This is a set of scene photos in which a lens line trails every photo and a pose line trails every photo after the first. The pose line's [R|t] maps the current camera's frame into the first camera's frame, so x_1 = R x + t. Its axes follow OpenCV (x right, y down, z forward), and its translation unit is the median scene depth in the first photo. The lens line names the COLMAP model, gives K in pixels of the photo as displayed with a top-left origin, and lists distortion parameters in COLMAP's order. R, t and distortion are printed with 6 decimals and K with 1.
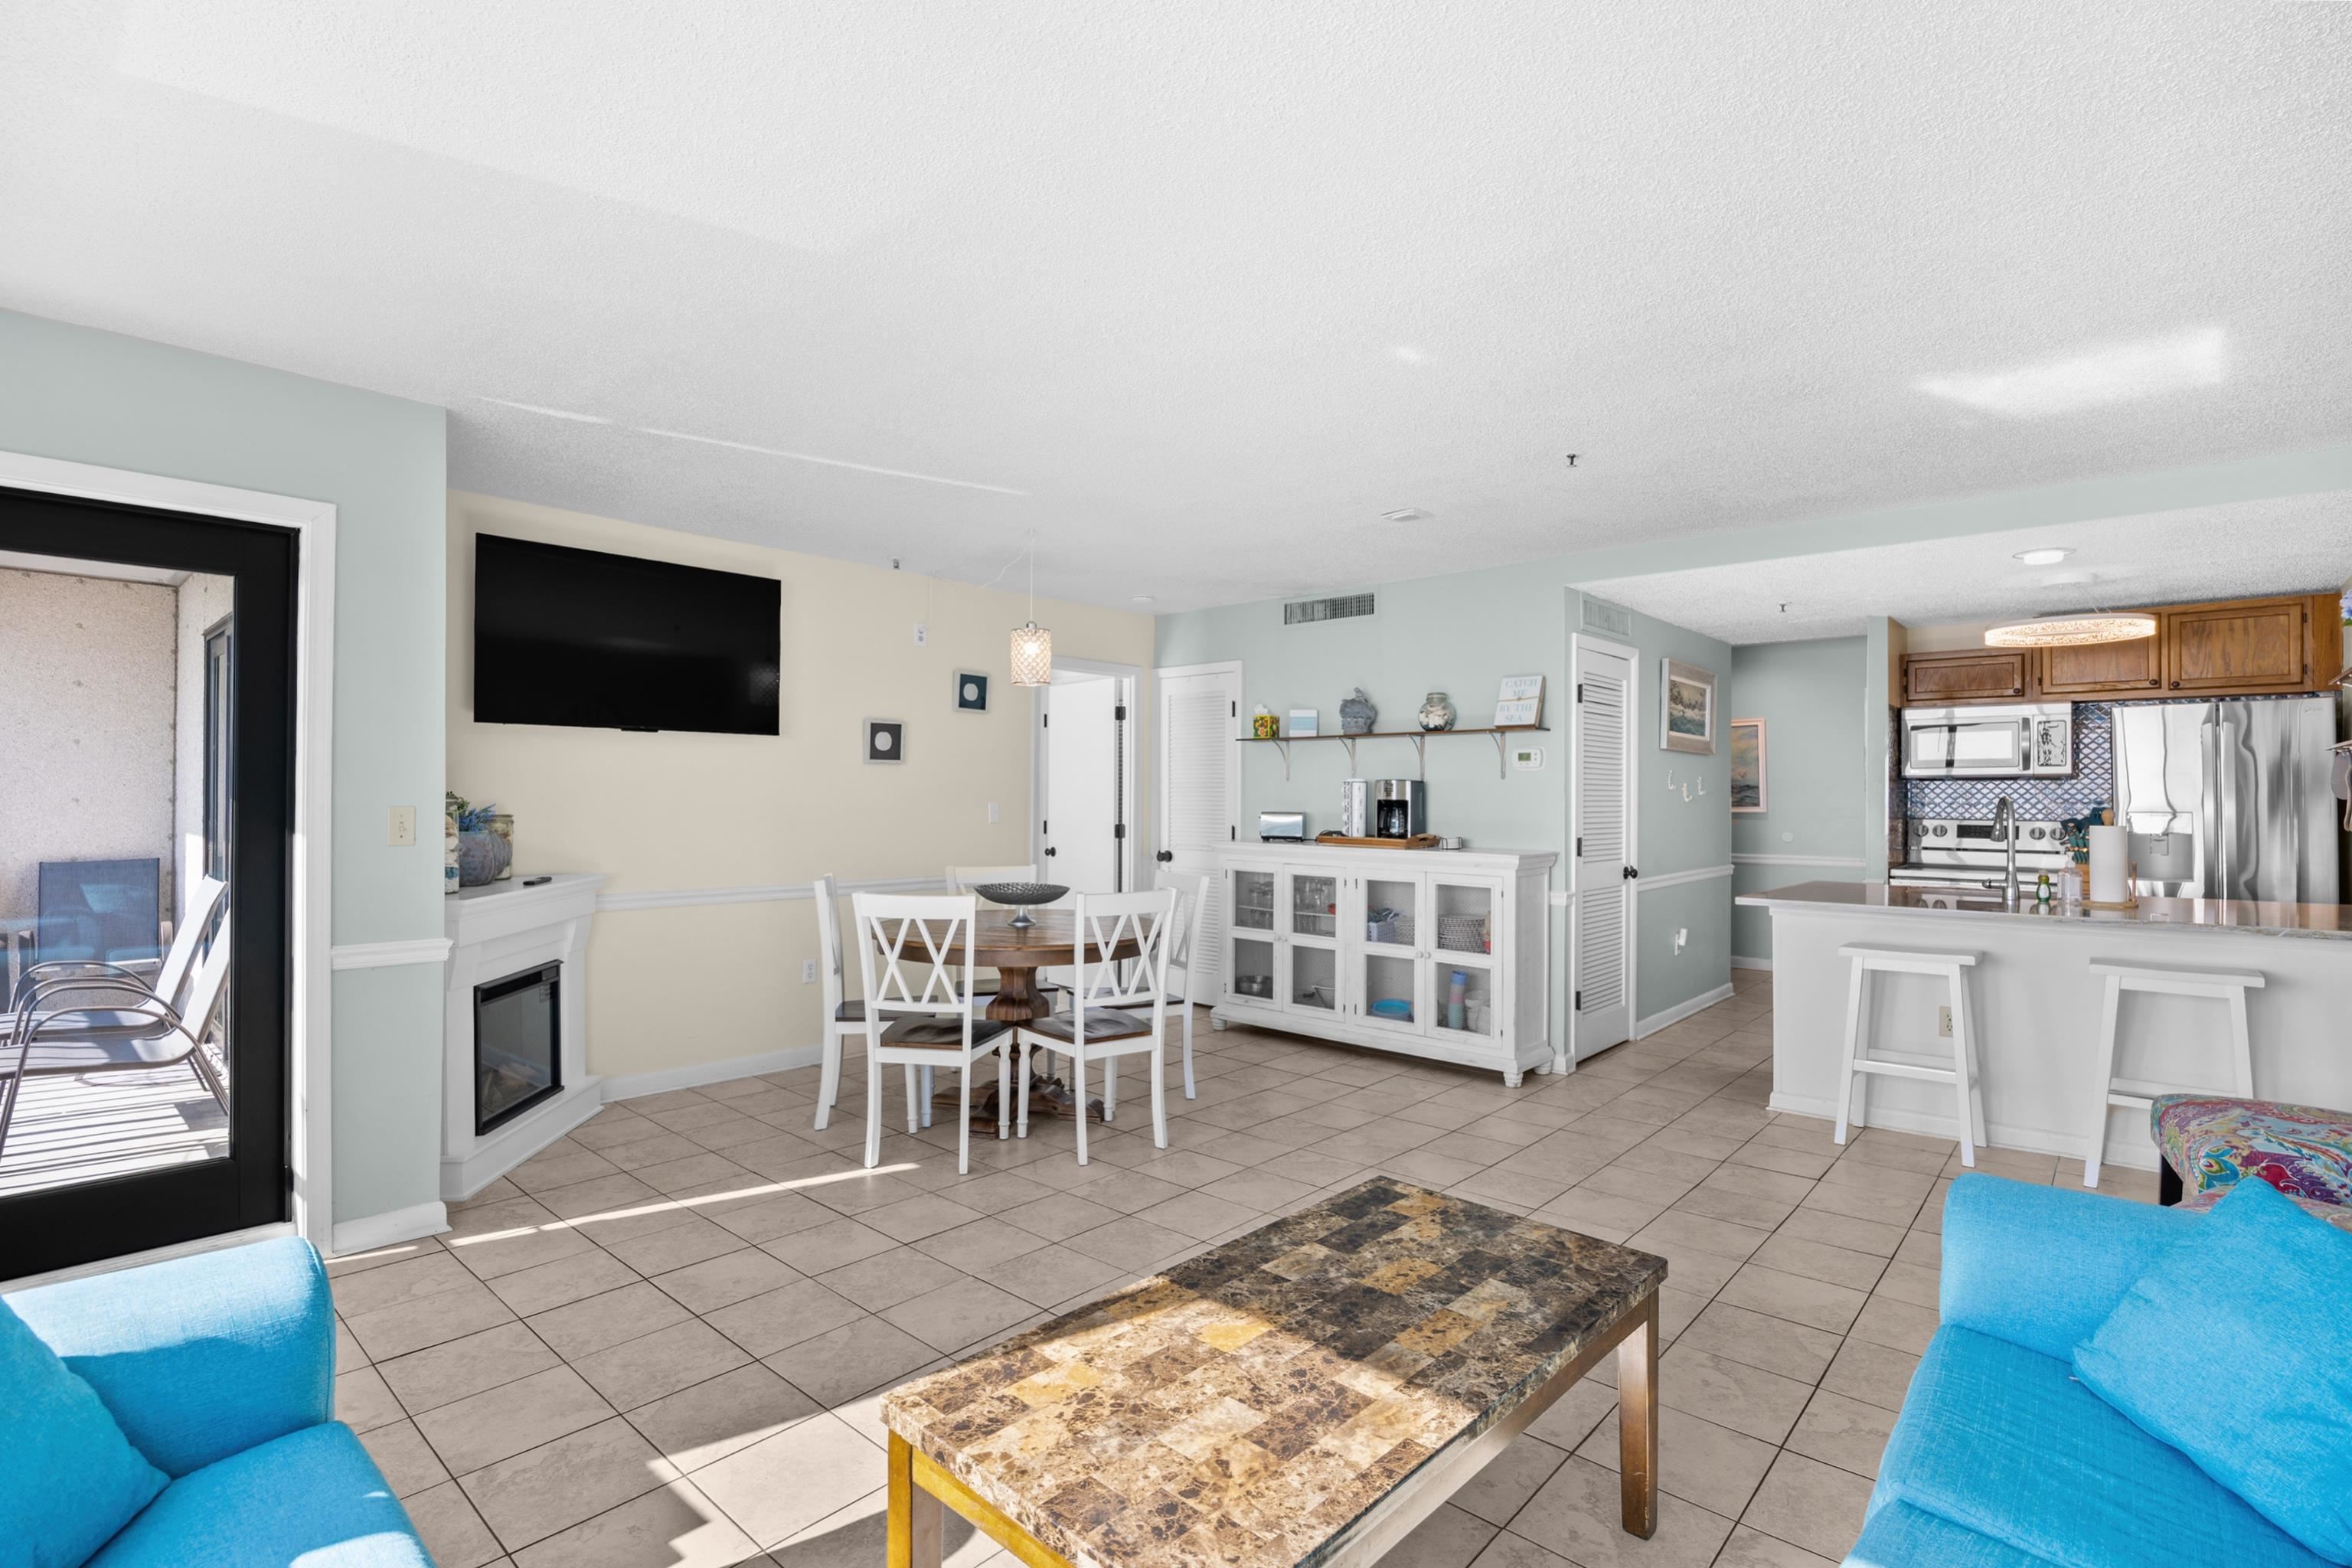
lens RADIAL K [[1094.4, 0, 1176.0], [0, 1094.4, 784.0], [0, 0, 1]] dist [-0.005178, -0.001355]
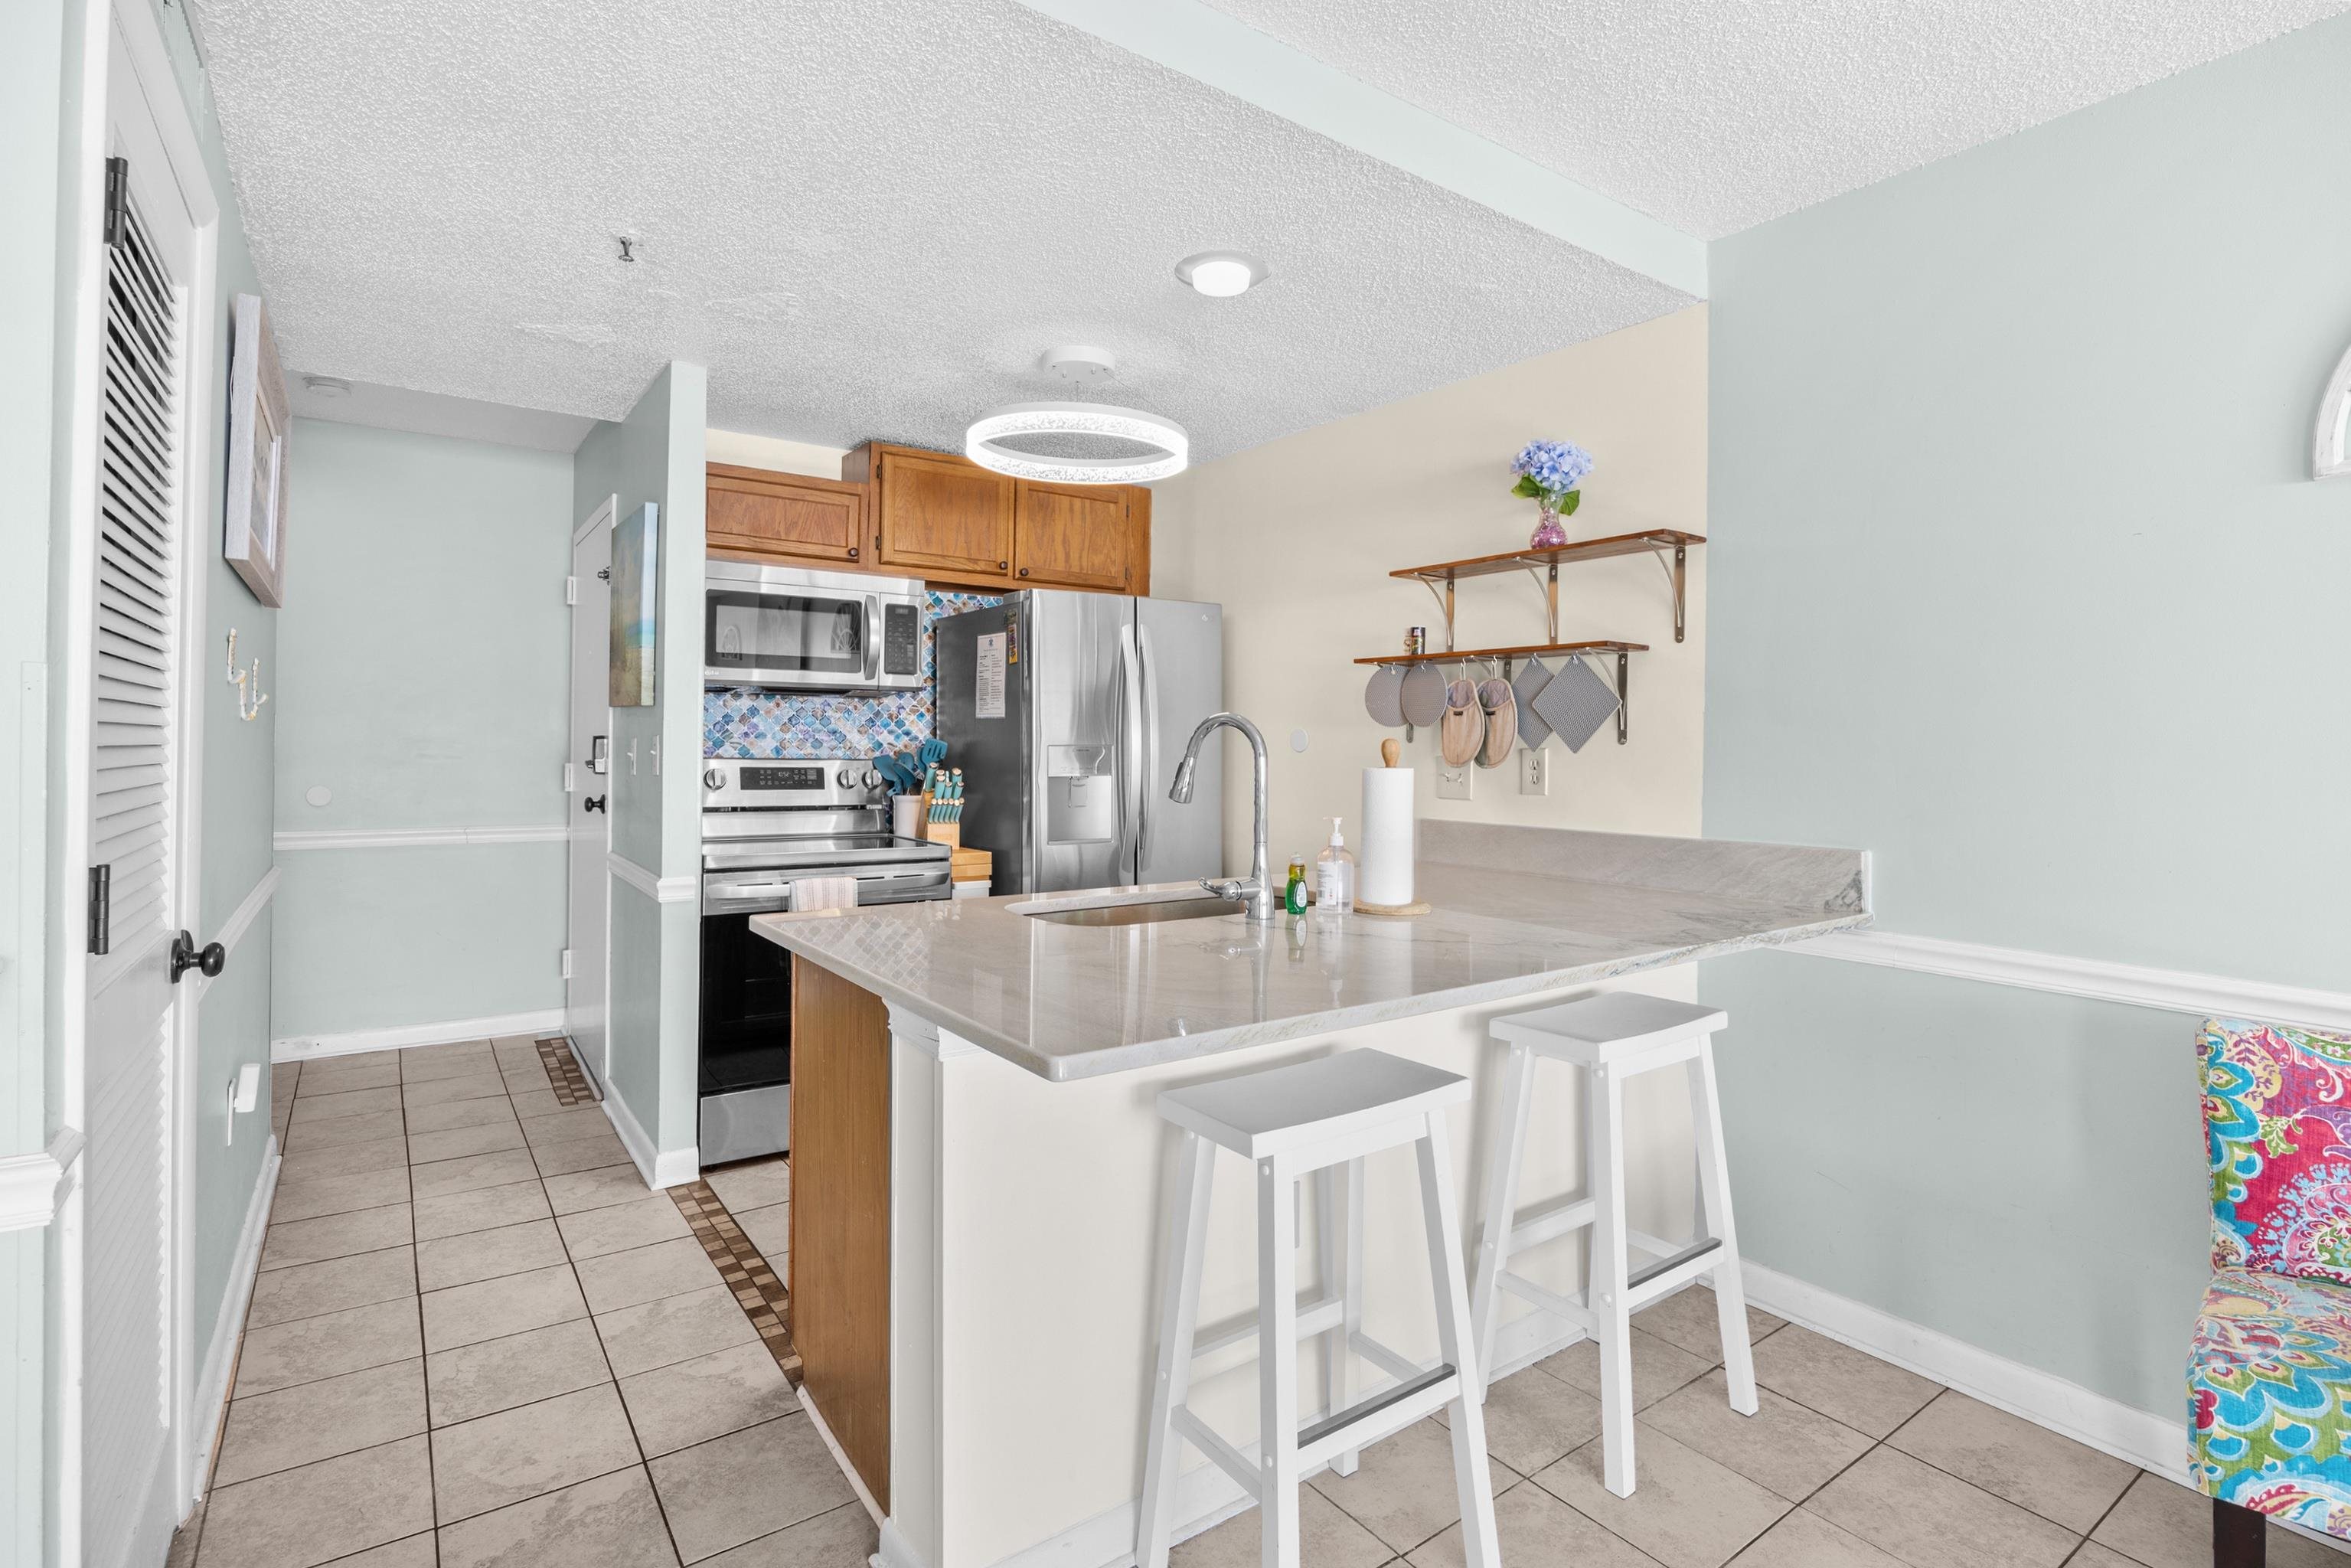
lens RADIAL K [[1127.4, 0, 1192.4], [0, 1127.4, 737.6], [0, 0, 1]] dist [-0.019007, -0.000106]
pose [[0.221208, 0.005318, 0.975212, 0.225977], [-0.021624, 0.999766, -0.000547, 0.020487], [-0.974987, -0.020967, 0.221271, 0.804171]]
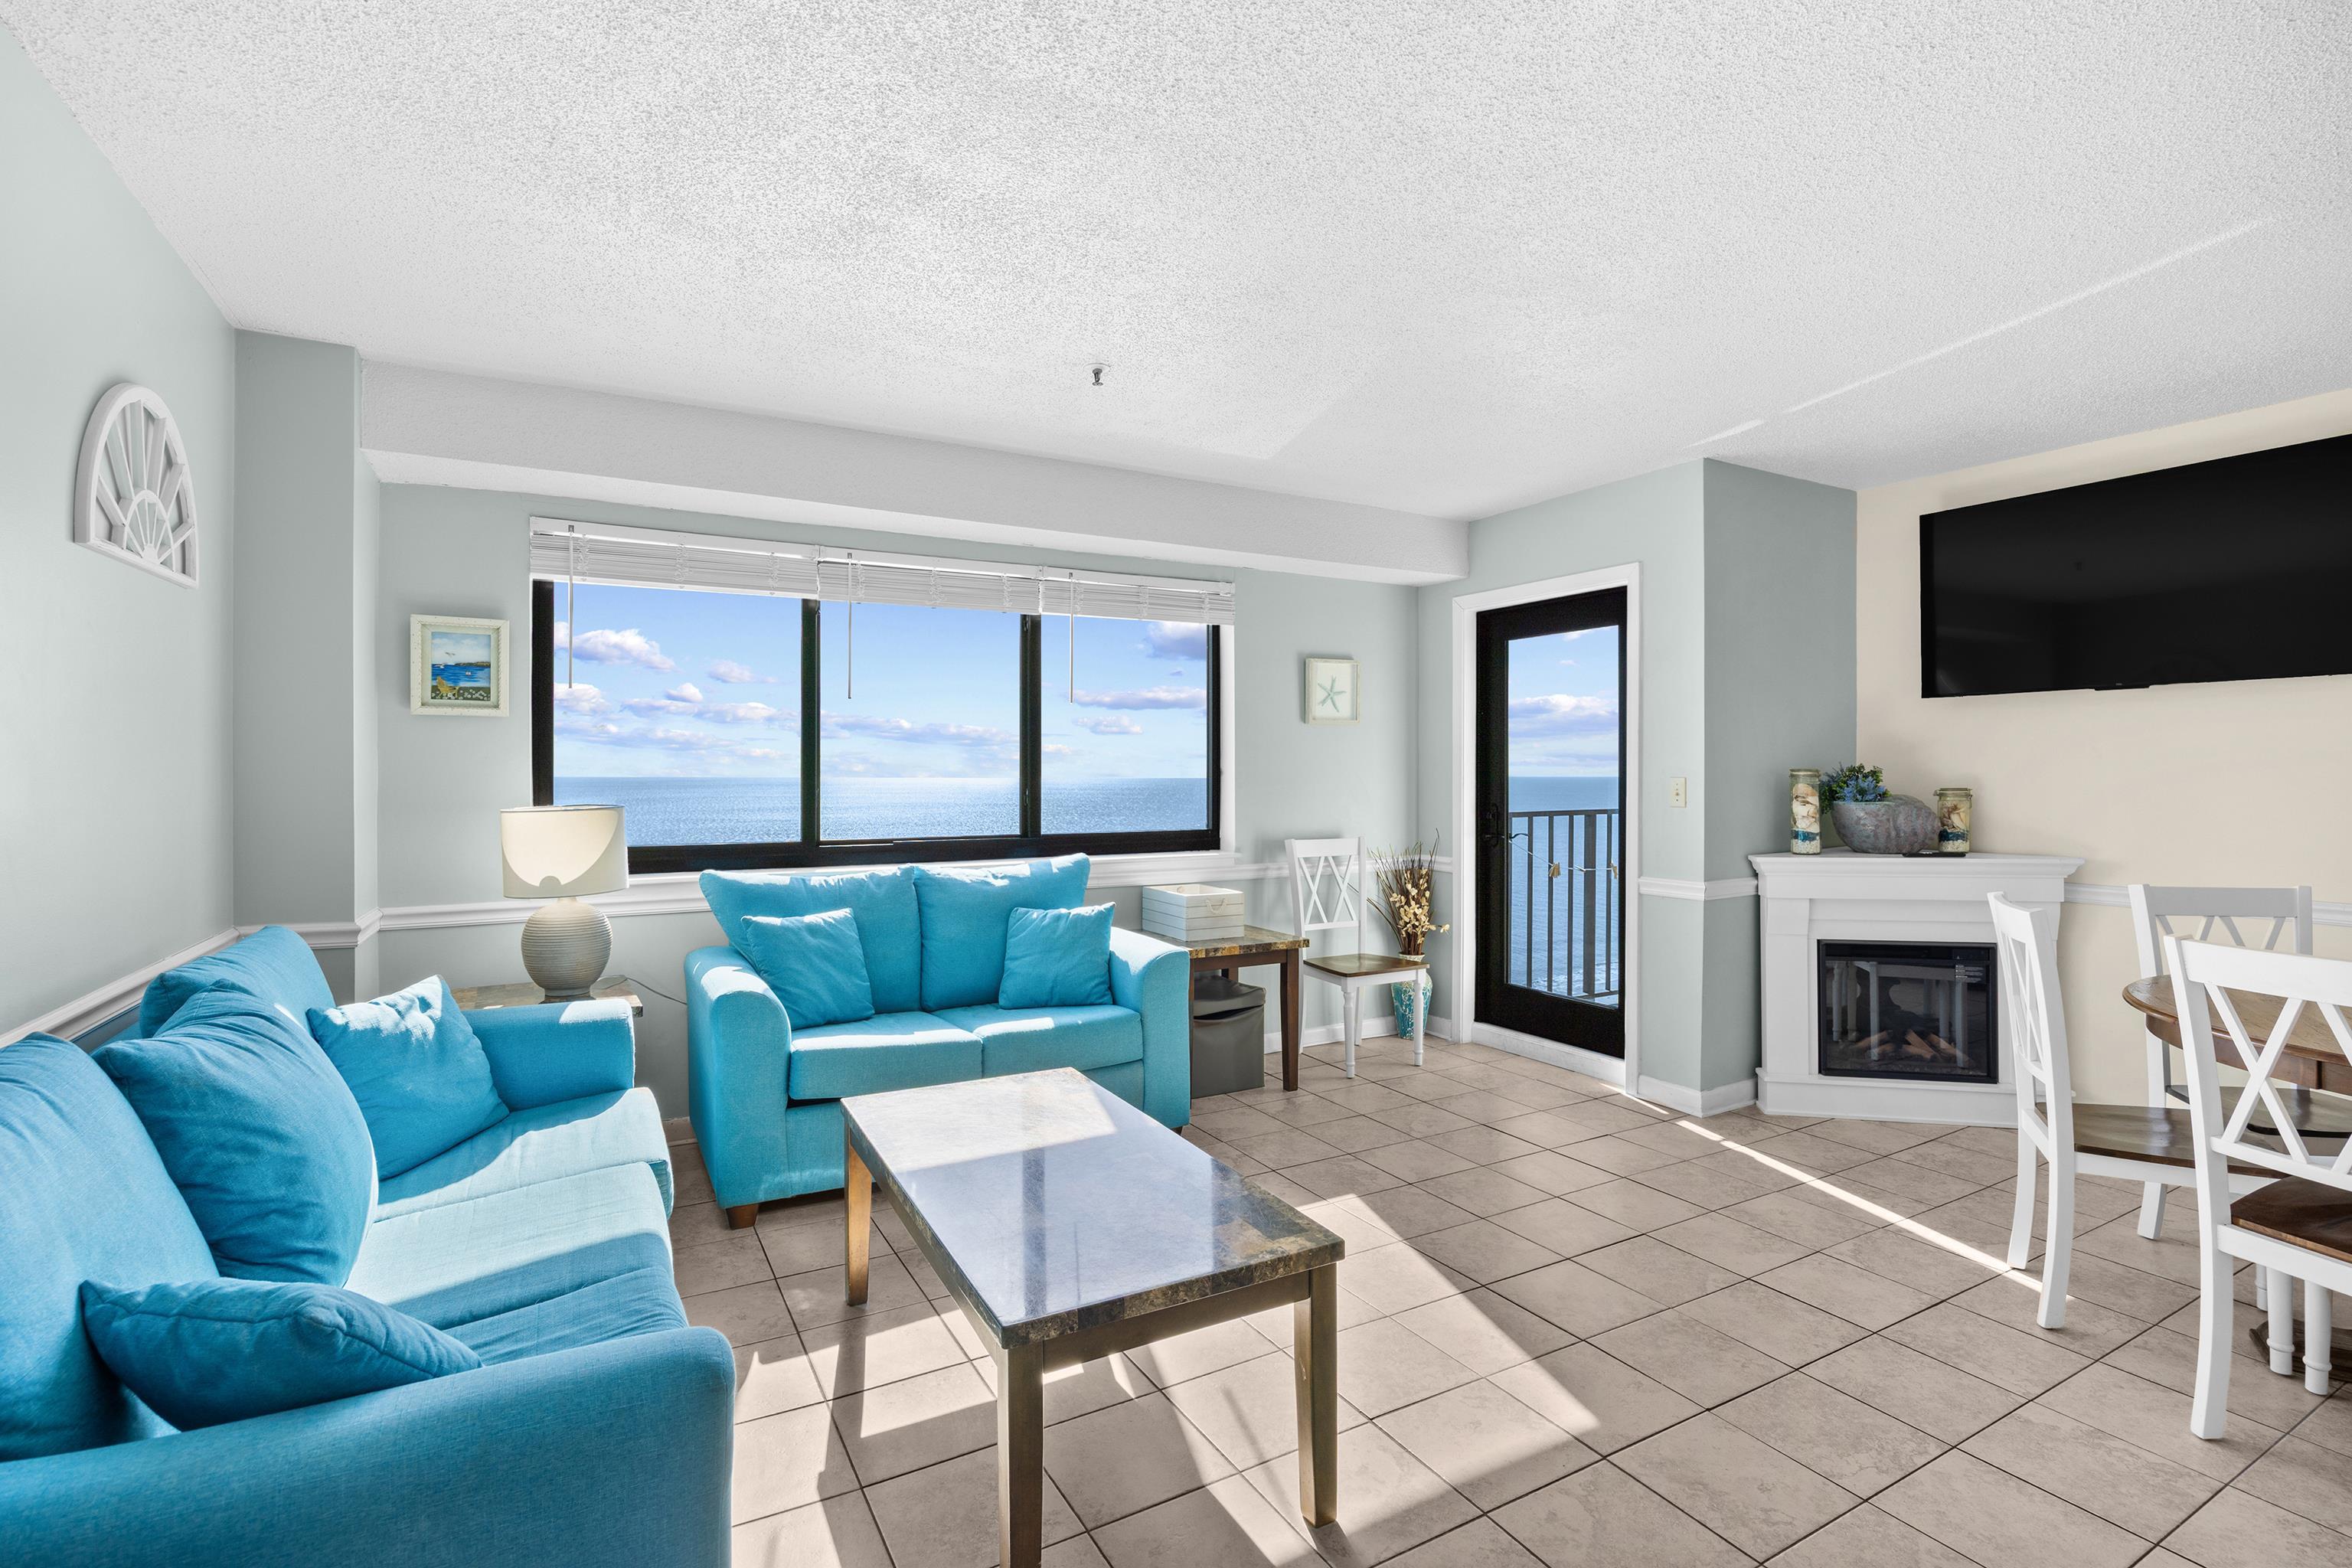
lens RADIAL K [[1094.4, 0, 1176.0], [0, 1094.4, 784.0], [0, 0, 1]] dist [-0.005178, -0.001355]
pose [[-0.315844, 0.008021, -0.948777, 0.480902], [0.012247, 0.999915, 0.004376, 0.009693], [0.948732, -0.010238, -0.315915, 0.559450]]
